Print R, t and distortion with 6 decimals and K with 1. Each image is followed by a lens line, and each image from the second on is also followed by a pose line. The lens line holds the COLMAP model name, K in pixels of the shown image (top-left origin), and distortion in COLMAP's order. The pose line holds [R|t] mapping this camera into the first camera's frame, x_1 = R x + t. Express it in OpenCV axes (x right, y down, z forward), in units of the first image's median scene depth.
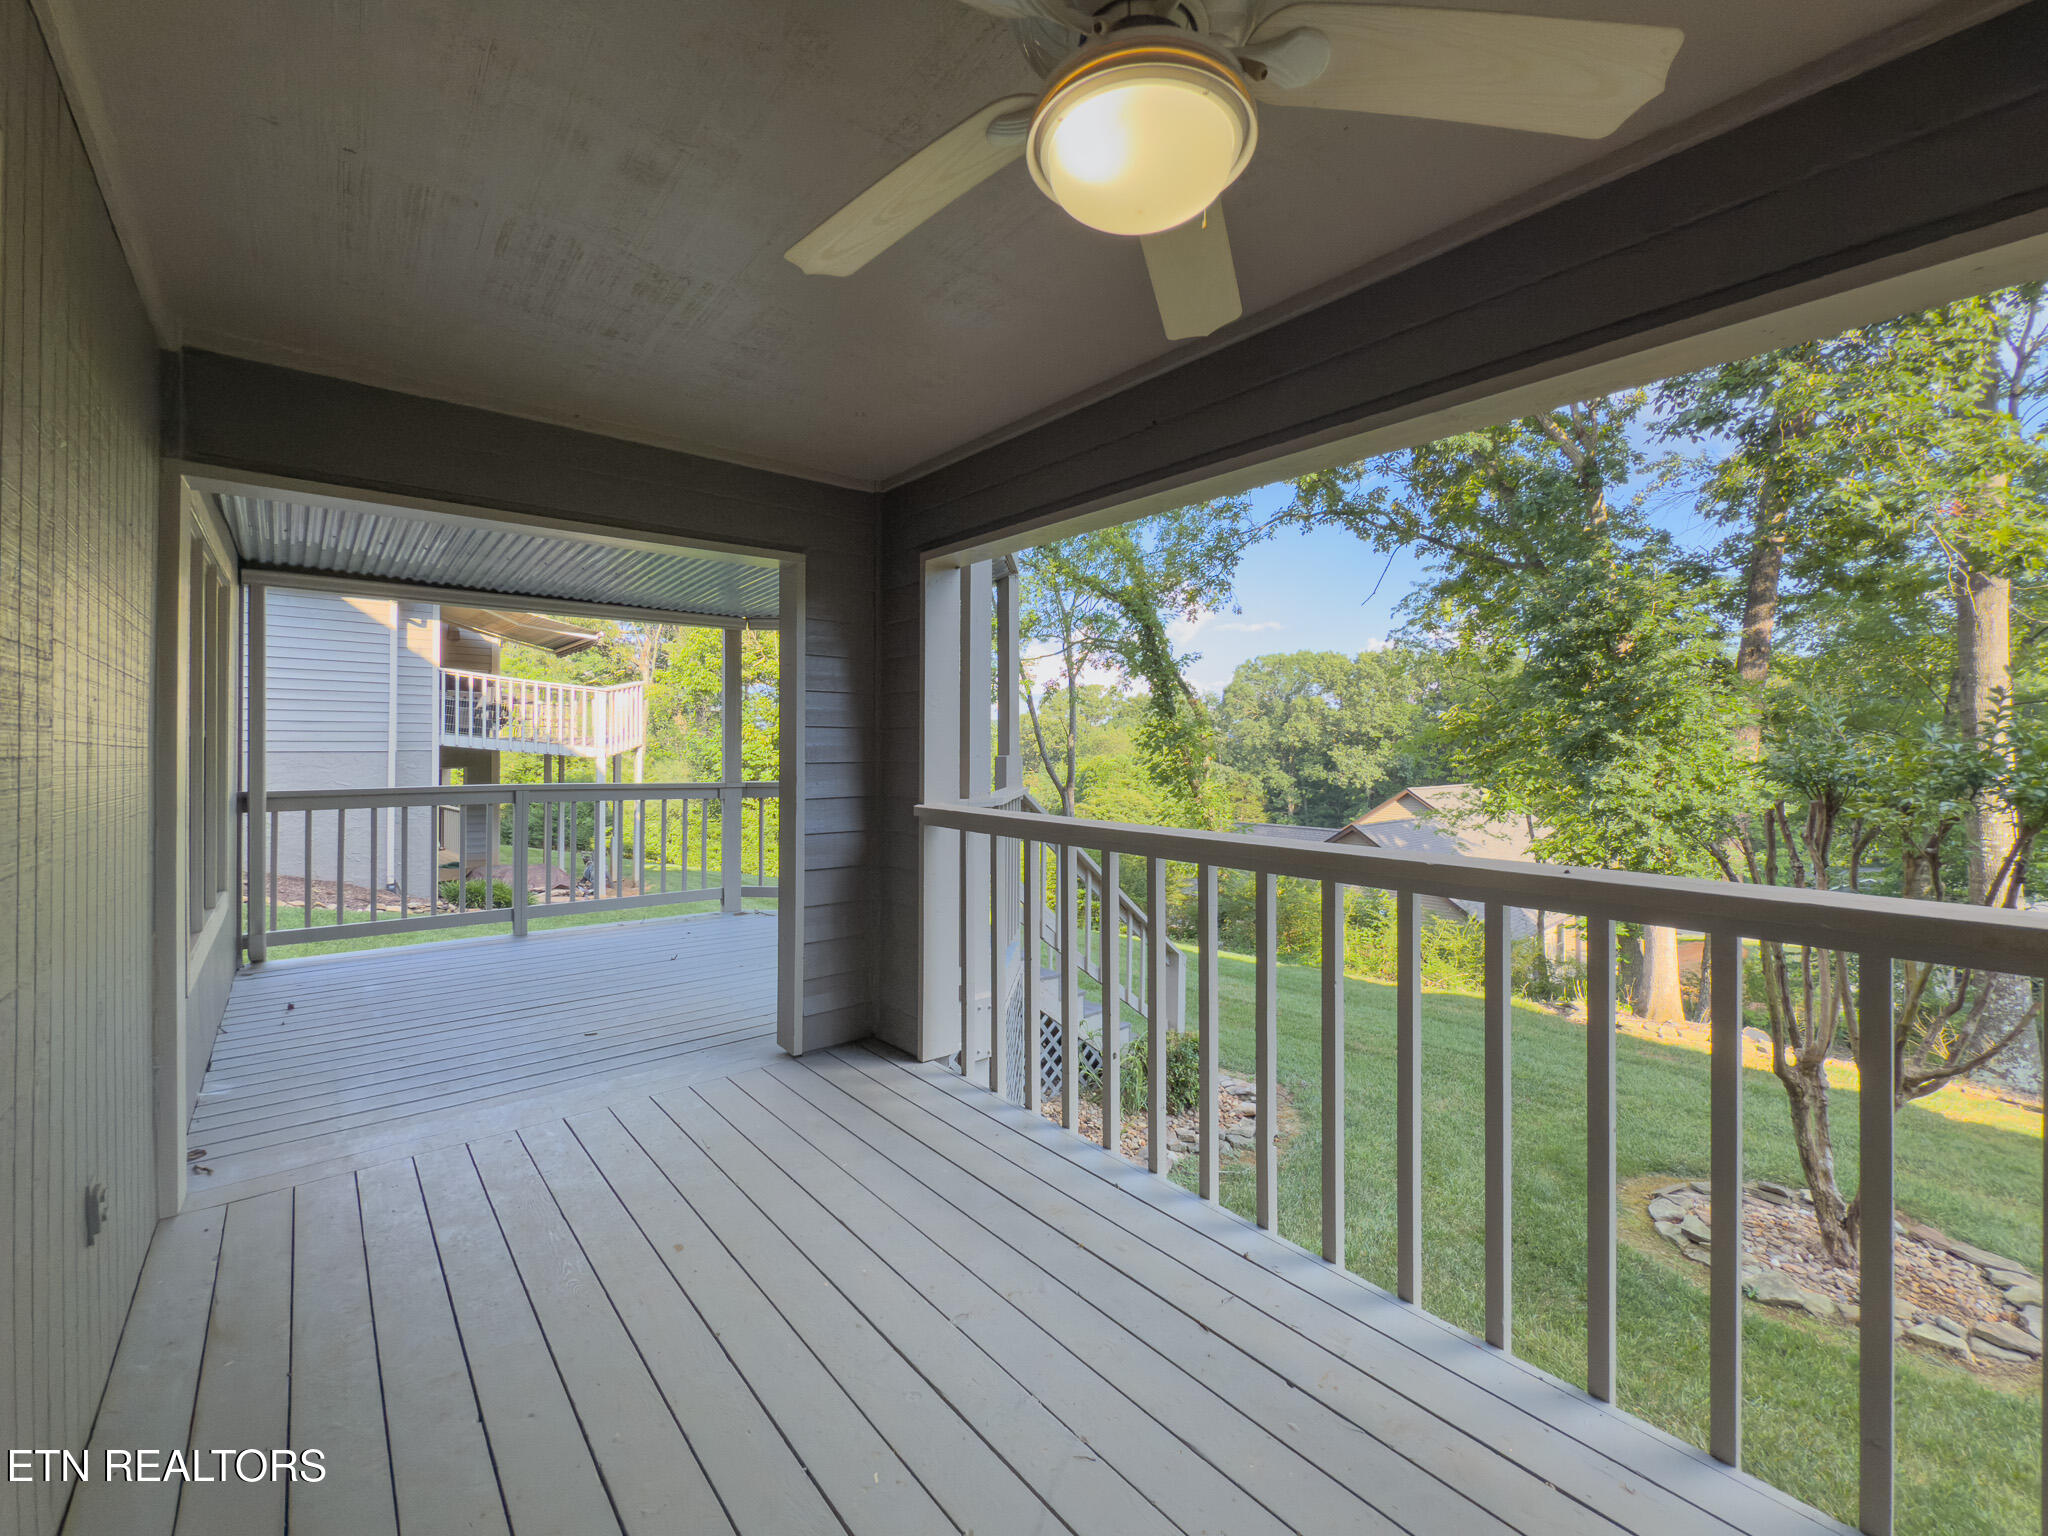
lens RADIAL K [[824.0, 0, 1009.1], [0, 824.0, 757.1], [0, 0, 1]] dist [0.002251, 0.000404]
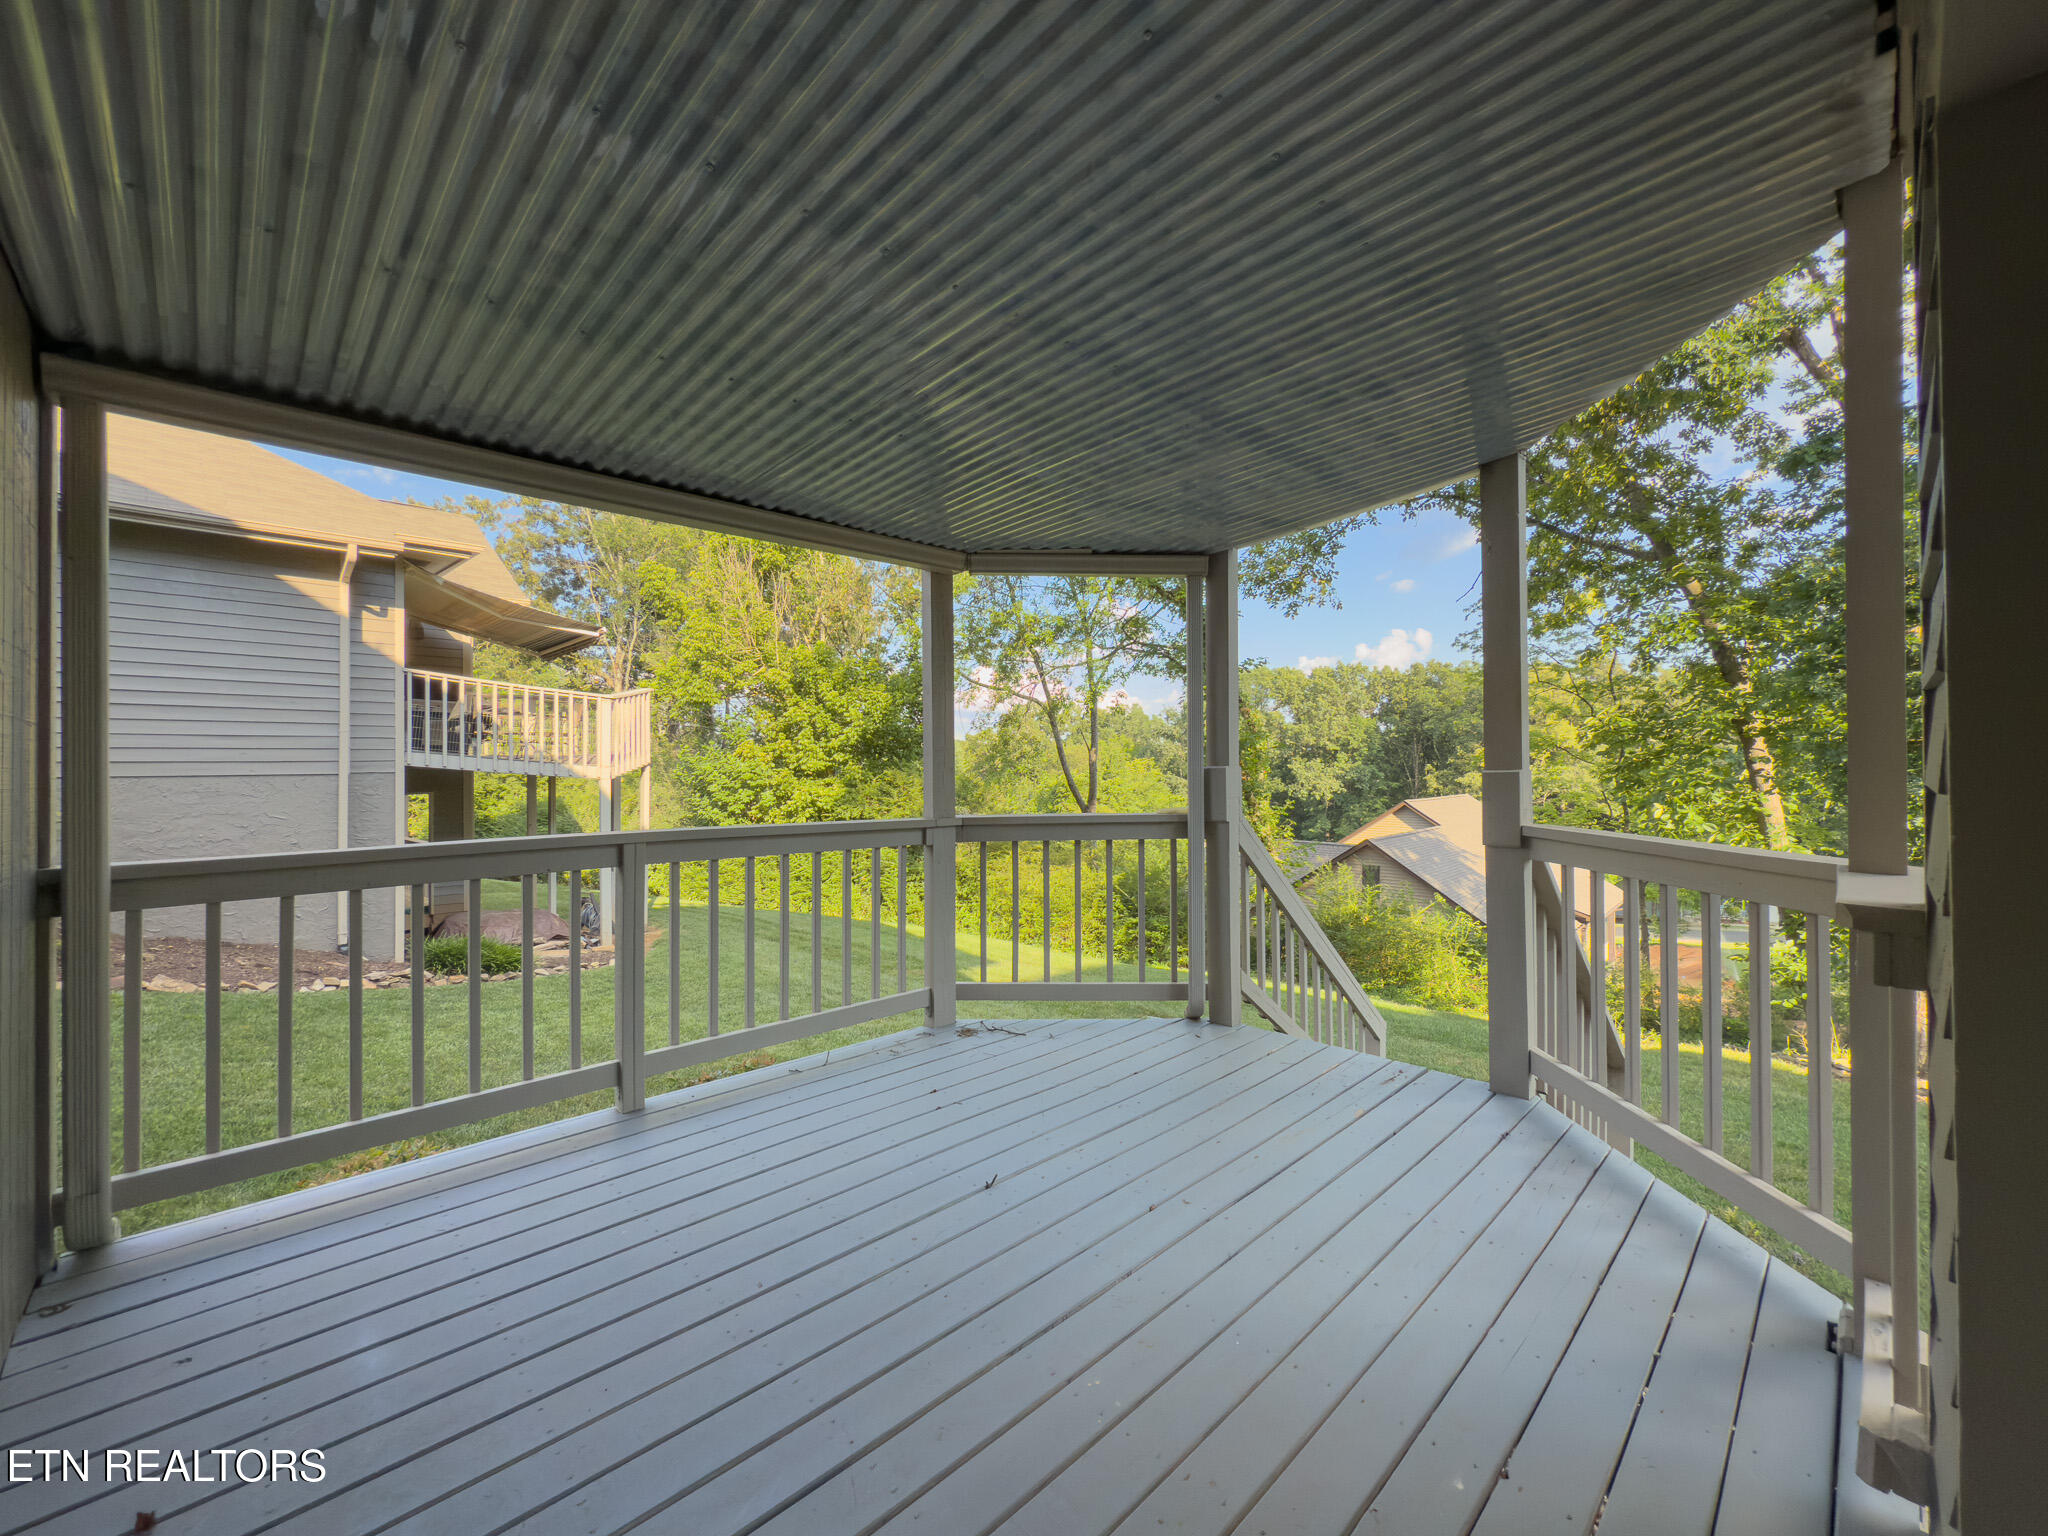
lens RADIAL K [[824.0, 0, 1025.7], [0, 824.0, 766.9], [0, 0, 1]] dist [0.002251, 0.000404]
pose [[0.998182, -0.010286, 0.059387, -0.138628], [0.010739, 0.999916, -0.007306, -0.001023], [-0.059307, 0.007931, 0.998208, 0.168293]]
